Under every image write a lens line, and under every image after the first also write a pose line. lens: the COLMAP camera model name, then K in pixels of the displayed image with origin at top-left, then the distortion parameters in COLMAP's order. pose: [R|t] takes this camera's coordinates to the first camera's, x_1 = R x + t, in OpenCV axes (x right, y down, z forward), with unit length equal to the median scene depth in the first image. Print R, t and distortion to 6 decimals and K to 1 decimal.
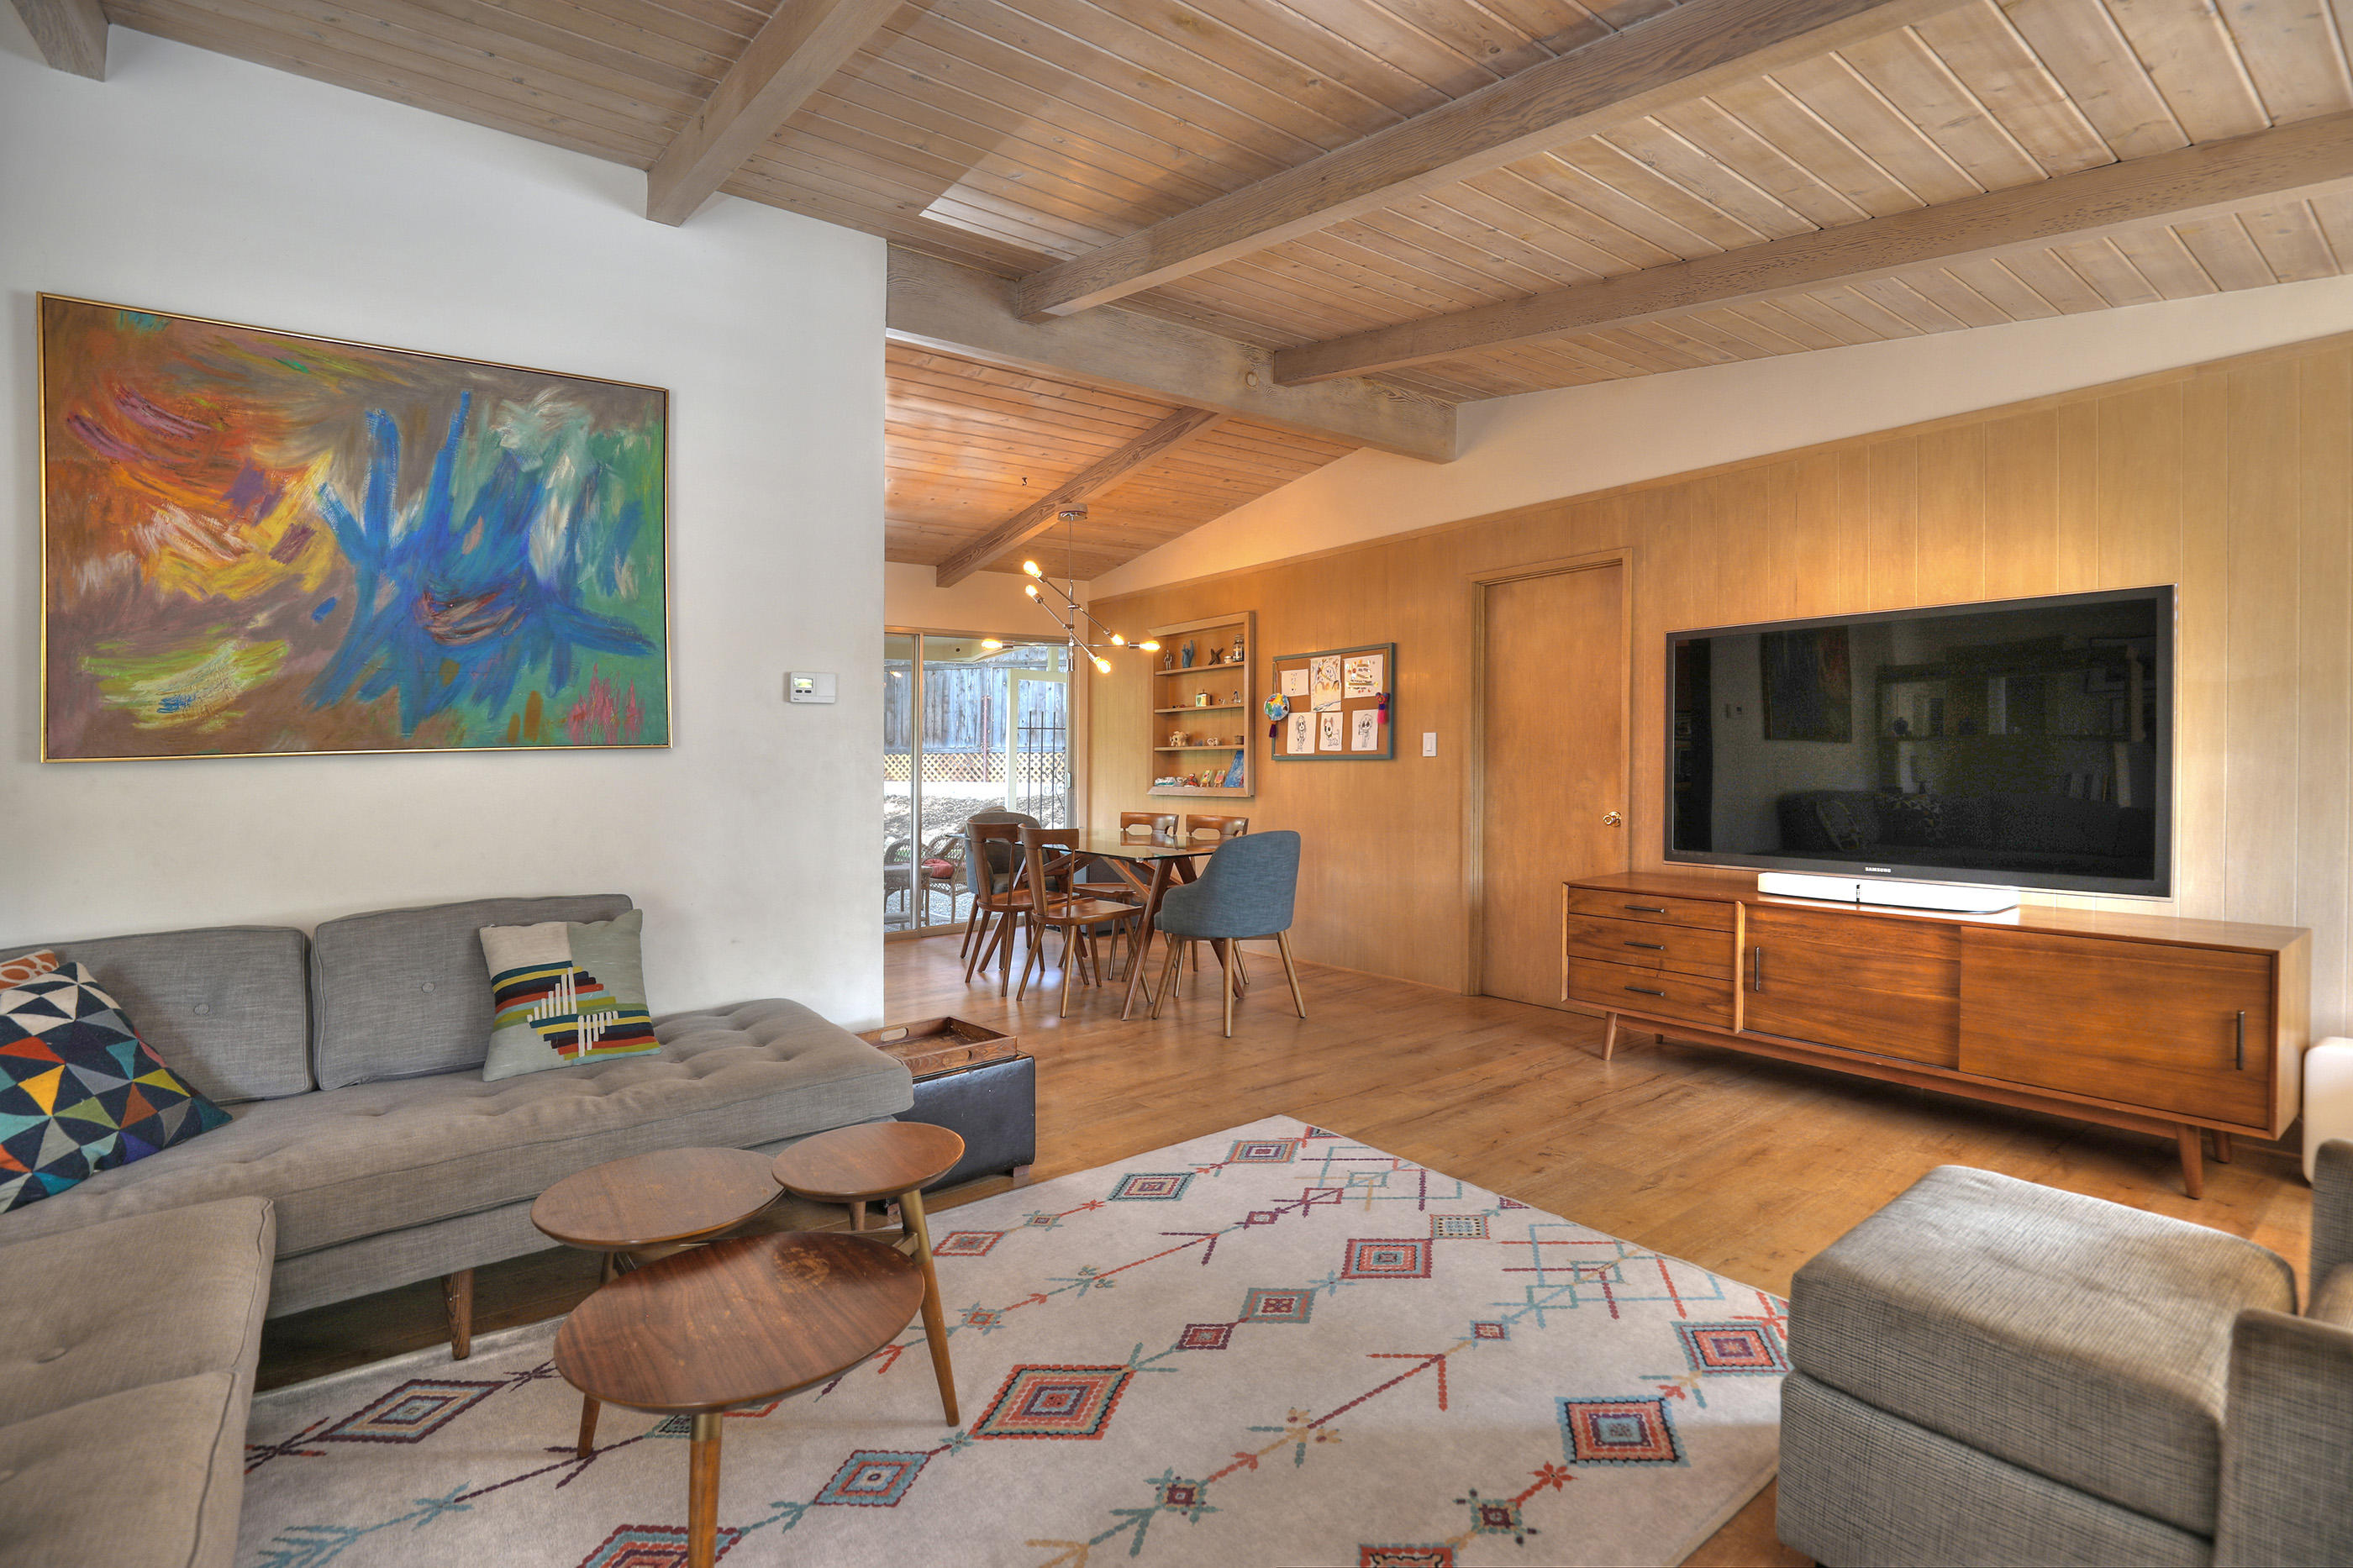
lens RADIAL K [[1098.3, 0, 1181.1], [0, 1098.3, 785.3], [0, 0, 1]] dist [-0.032456, 0.001613]
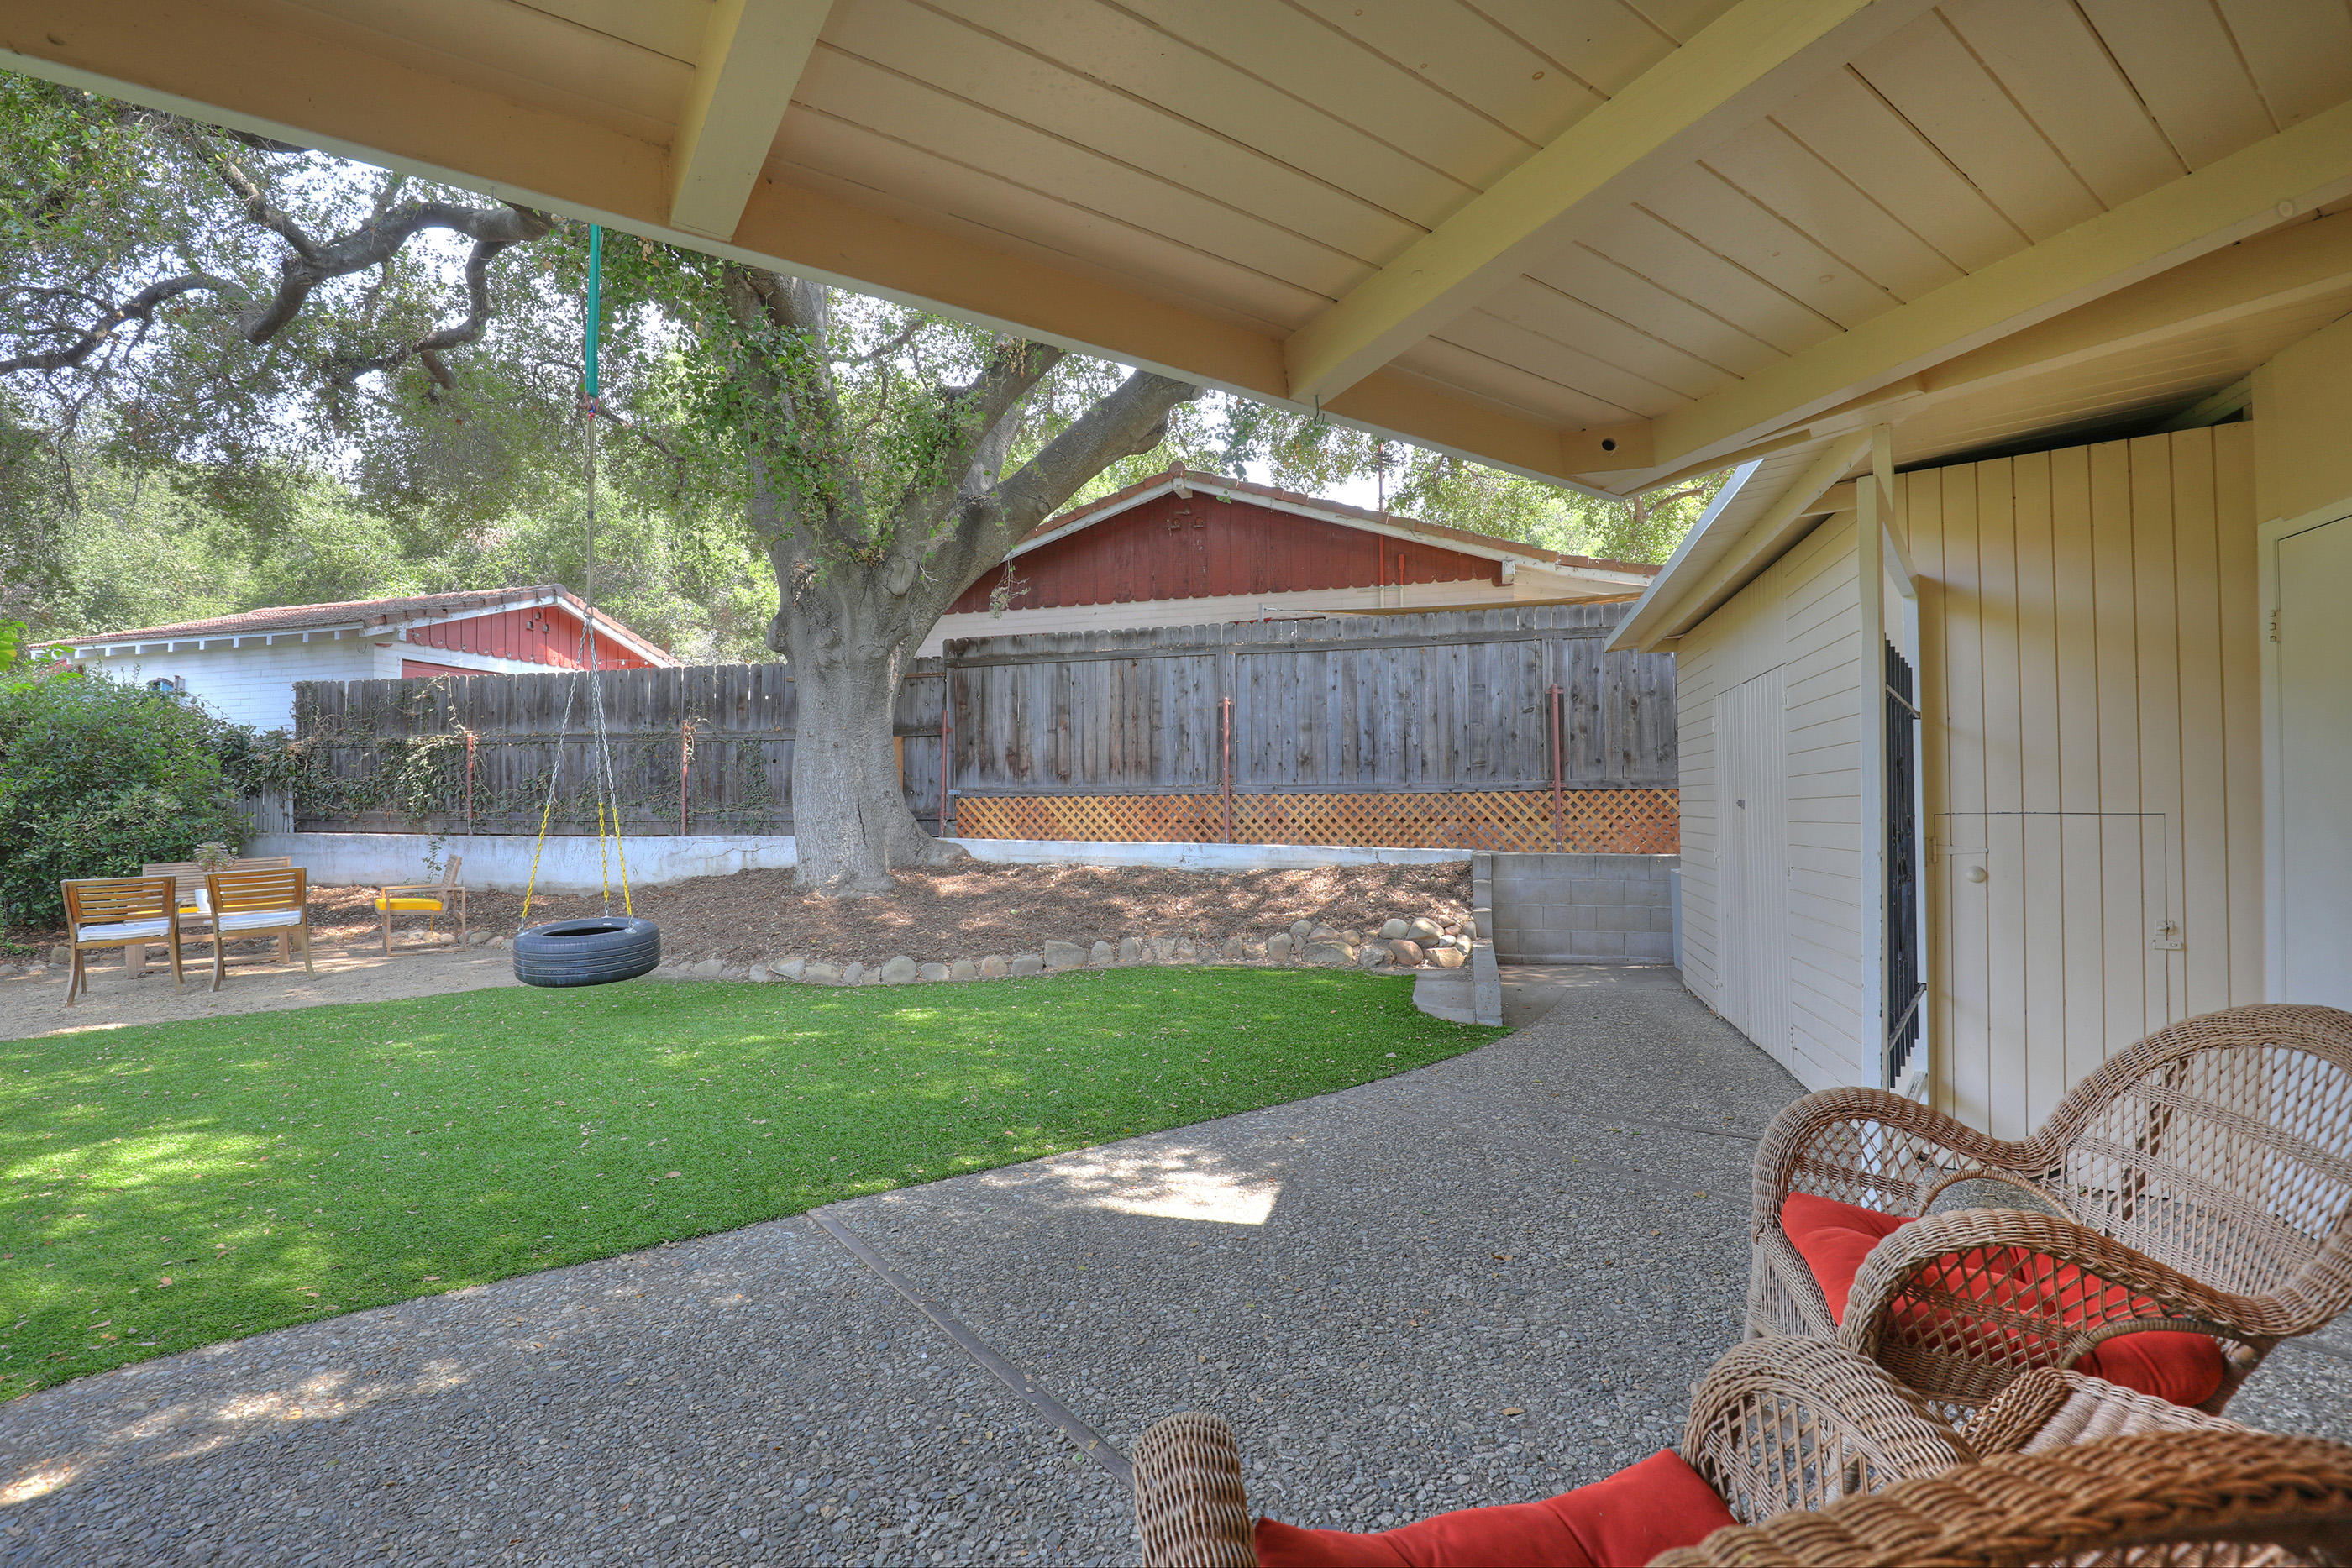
lens RADIAL K [[1093.9, 0, 1192.8], [0, 1093.9, 783.7], [0, 0, 1]] dist [-0.031740, 0.007026]
pose [[0.999478, 0.008414, -0.031182, -1.044865], [-0.009897, 0.998811, -0.047738, -0.026756], [0.030743, 0.048021, 0.998373, 2.258360]]
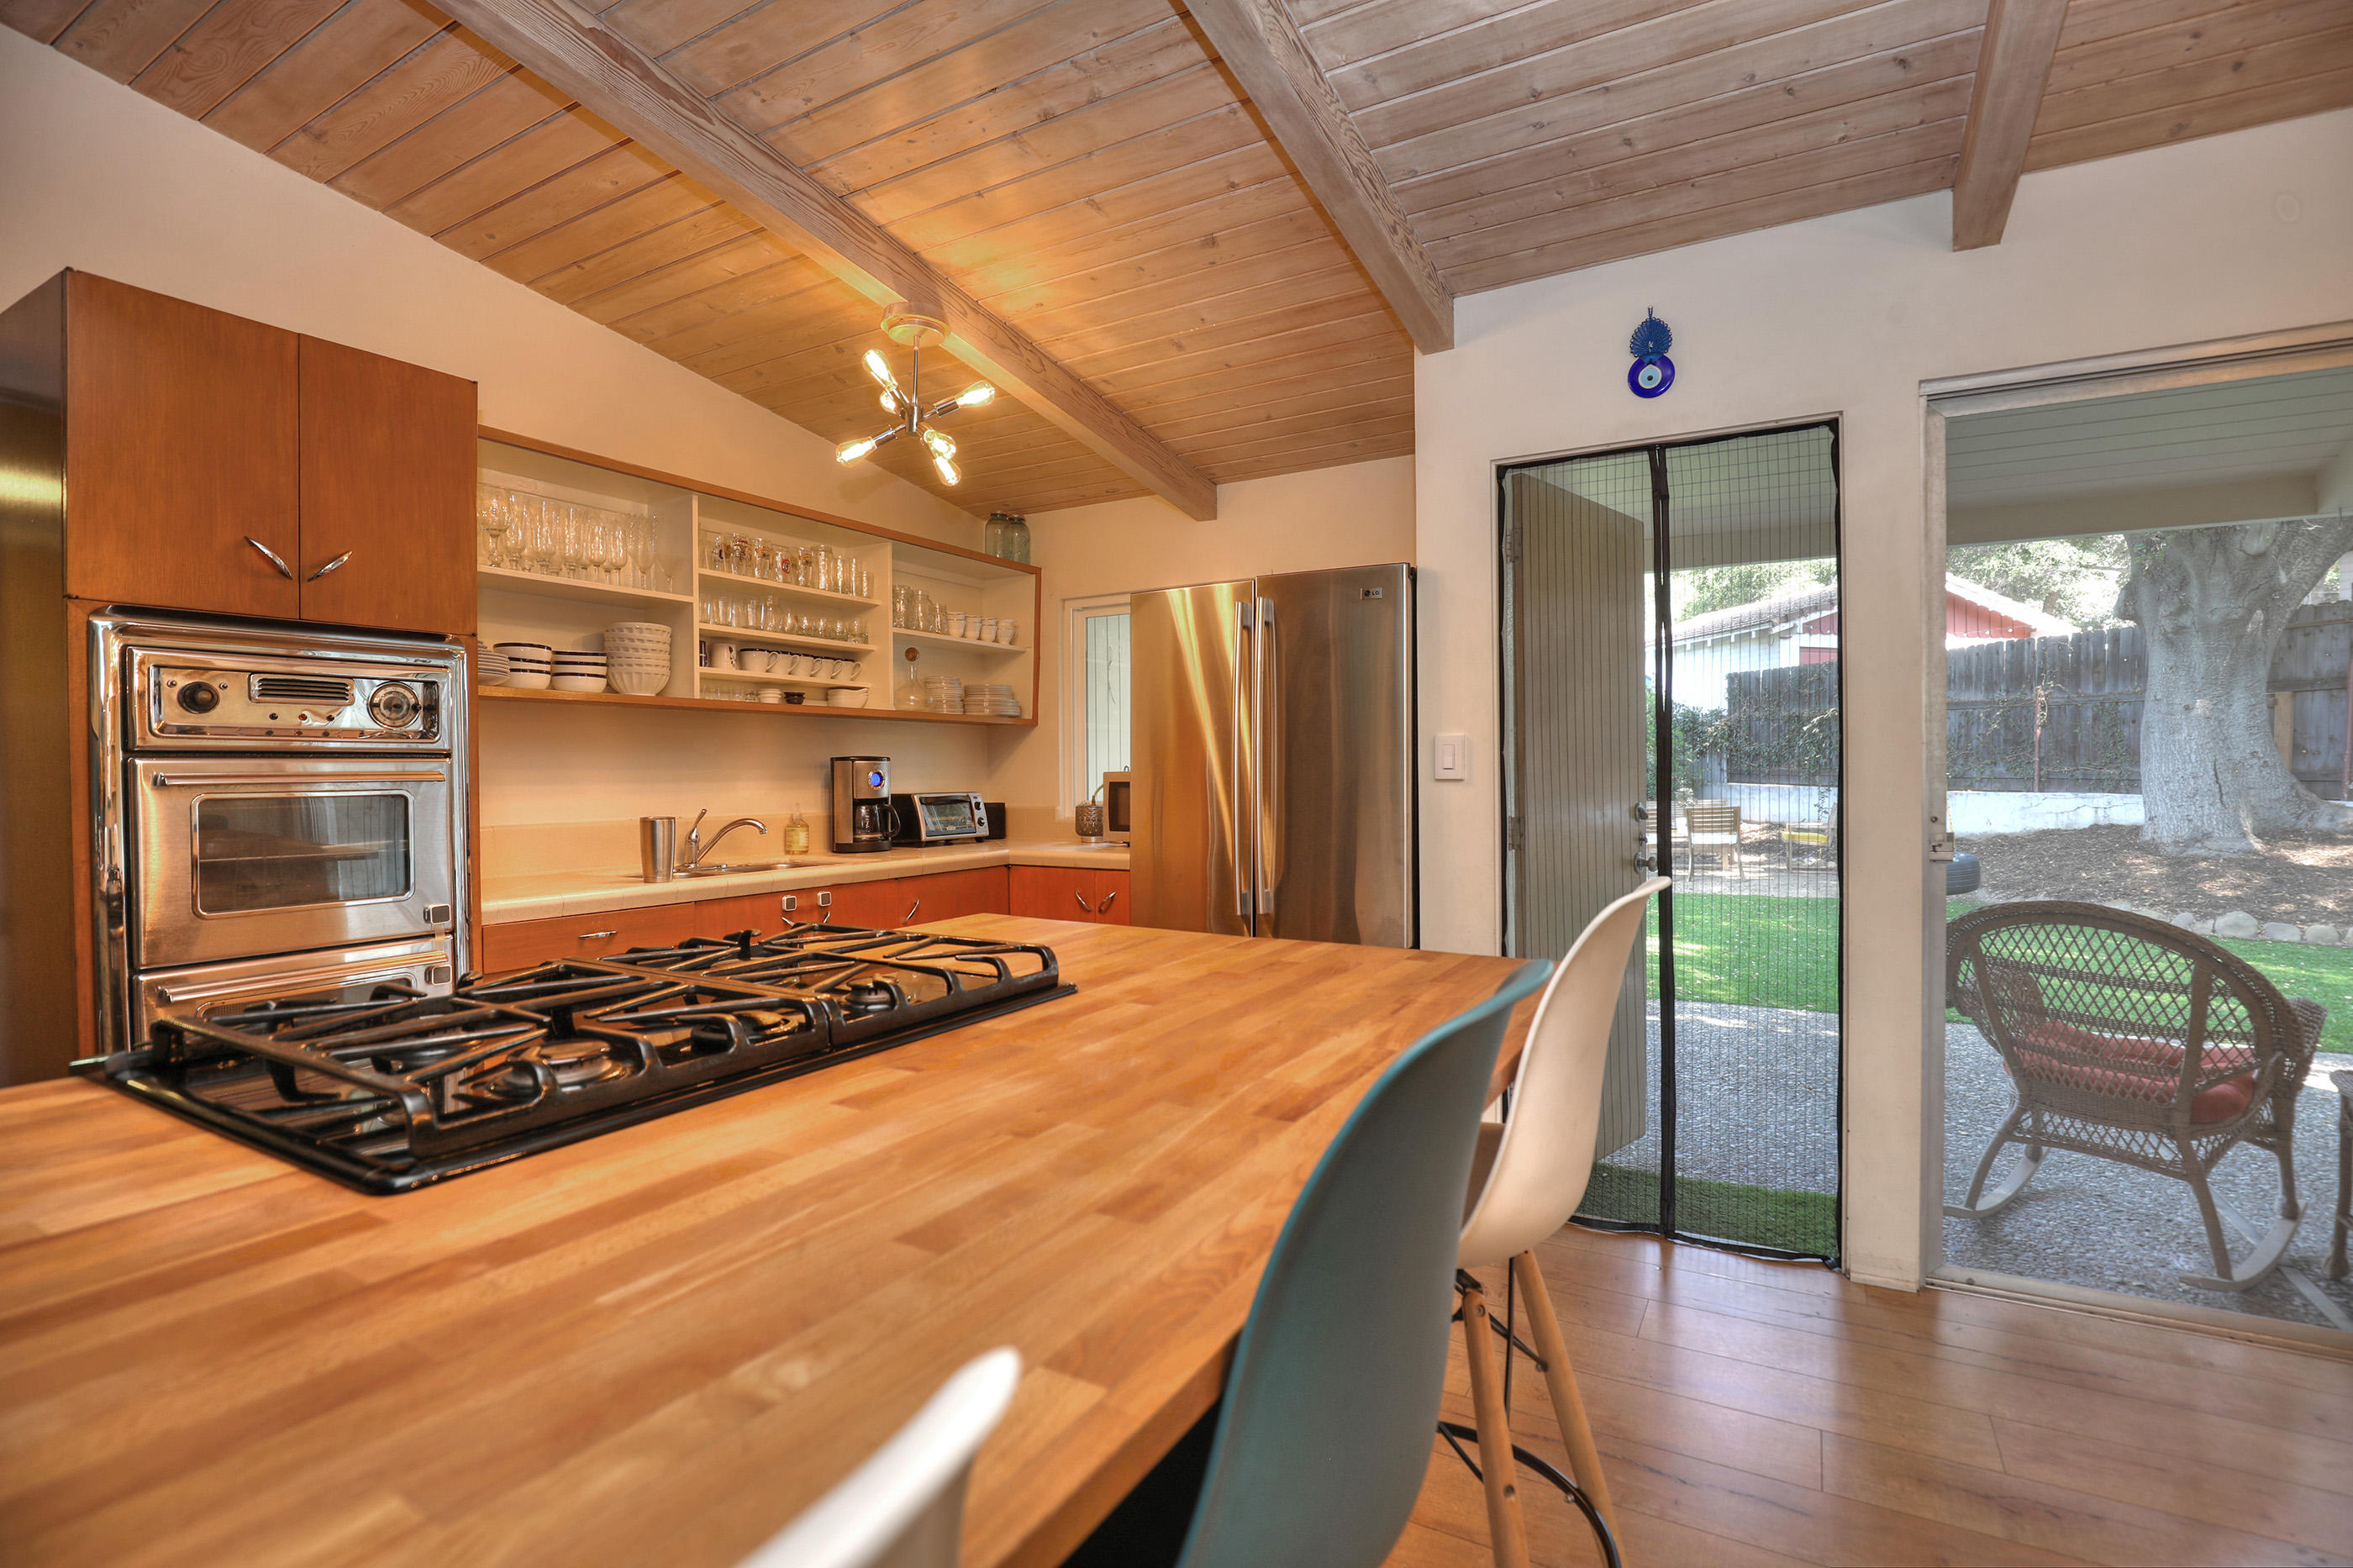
lens RADIAL K [[1094.4, 0, 1193.3], [0, 1094.4, 783.7], [0, 0, 1]] dist [-0.031740, 0.007026]
pose [[0.383766, 0.027539, -0.923020, -0.355024], [-0.026048, 0.999480, 0.018990, -0.034690], [0.923063, 0.016754, 0.384284, 1.405432]]
